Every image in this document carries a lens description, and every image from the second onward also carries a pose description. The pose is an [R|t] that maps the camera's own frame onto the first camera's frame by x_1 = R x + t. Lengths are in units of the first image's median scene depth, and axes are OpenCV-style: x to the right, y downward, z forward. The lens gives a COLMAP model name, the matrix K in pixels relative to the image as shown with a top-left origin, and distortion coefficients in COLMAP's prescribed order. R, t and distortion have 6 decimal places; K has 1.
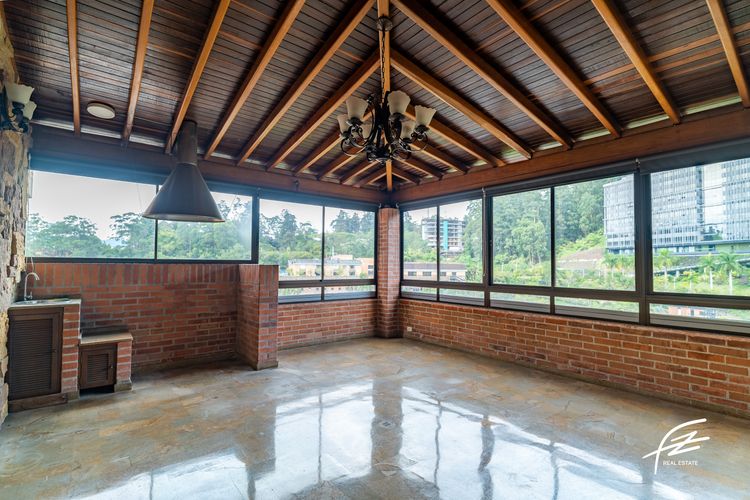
lens RADIAL K [[357.7, 0, 375.0], [0, 357.7, 250.0], [0, 0, 1]] dist [0.031976, -0.030331]
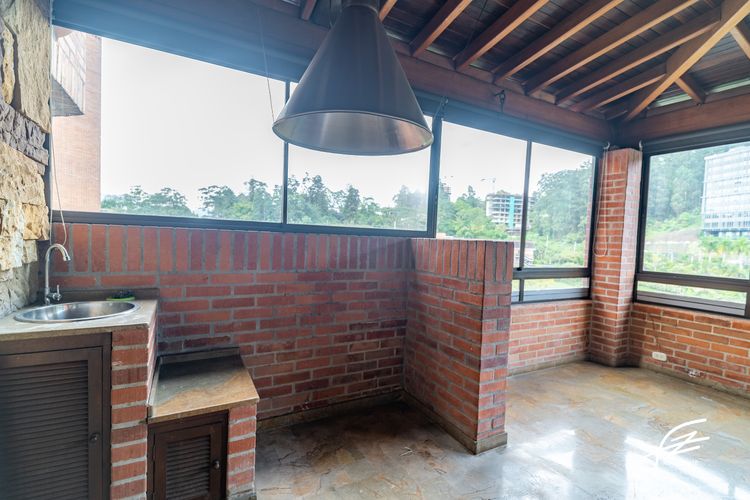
lens RADIAL K [[357.7, 0, 375.0], [0, 357.7, 250.0], [0, 0, 1]] dist [0.031976, -0.030331]
pose [[0.983865, 0.037773, -0.174878, -0.359246], [-0.025135, 0.996947, 0.073928, 0.019907], [0.177136, -0.068340, 0.981811, 0.468926]]
